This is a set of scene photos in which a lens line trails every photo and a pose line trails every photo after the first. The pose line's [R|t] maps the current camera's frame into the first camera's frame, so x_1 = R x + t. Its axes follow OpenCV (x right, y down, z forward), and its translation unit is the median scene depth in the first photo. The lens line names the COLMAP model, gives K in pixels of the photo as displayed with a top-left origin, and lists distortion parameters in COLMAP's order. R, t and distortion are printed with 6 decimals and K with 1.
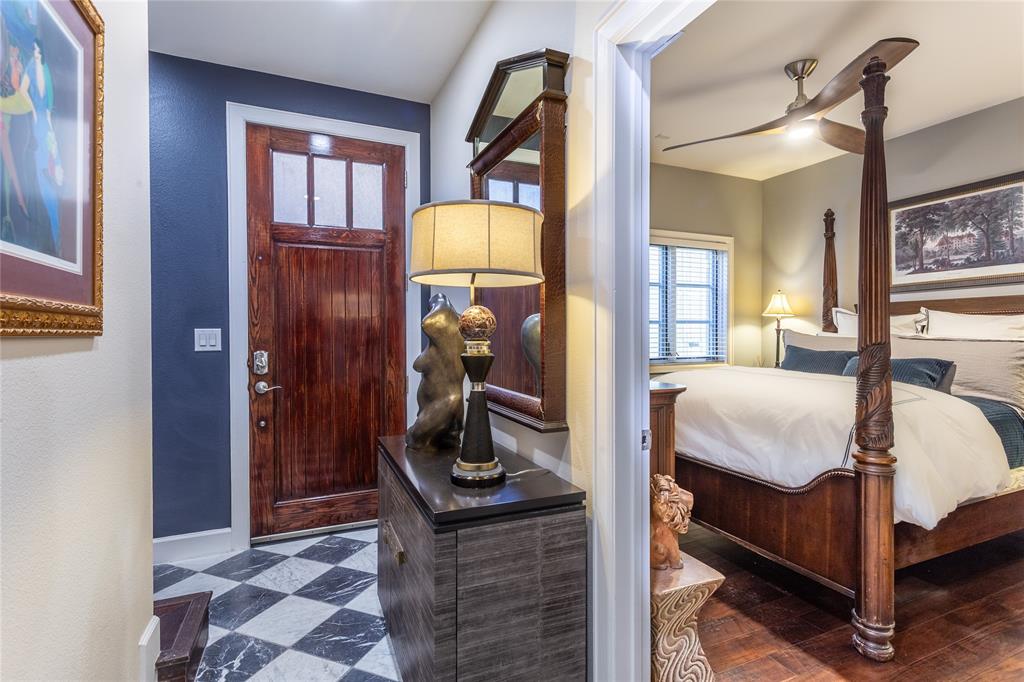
lens RADIAL K [[501.6, 0, 501.9], [0, 501.6, 337.3], [0, 0, 1]] dist [0.009254, 0.001308]
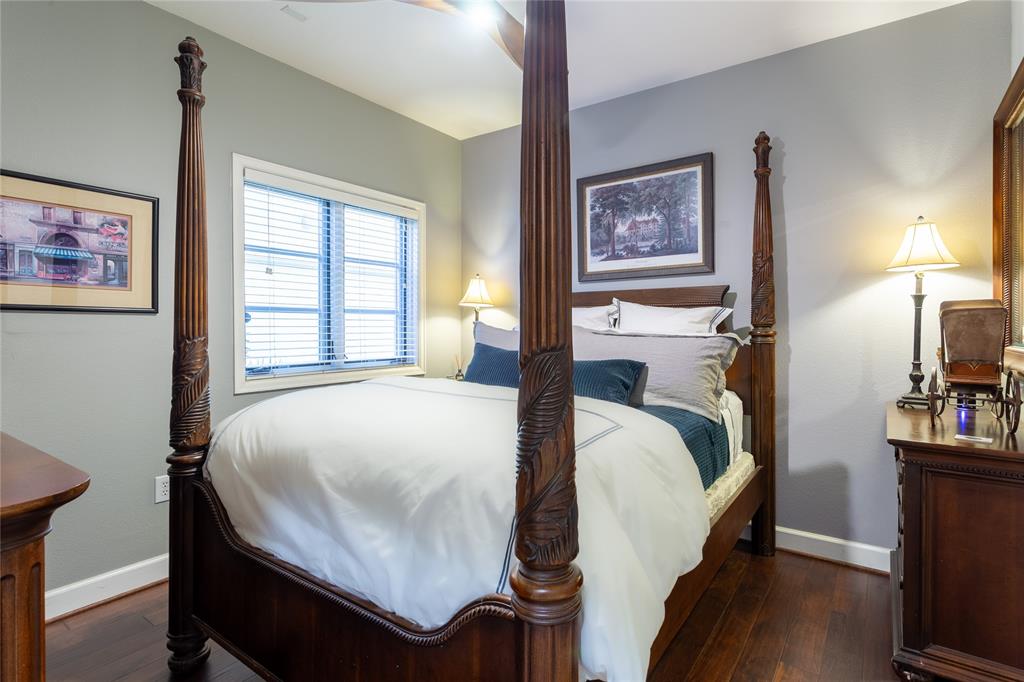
lens RADIAL K [[501.6, 0, 516.1], [0, 501.6, 334.9], [0, 0, 1]] dist [0.009254, 0.001308]
pose [[0.873939, -0.004320, 0.486016, 0.255241], [0.001146, 0.999976, 0.006826, -0.001583], [-0.486034, -0.005409, 0.873923, 0.316100]]
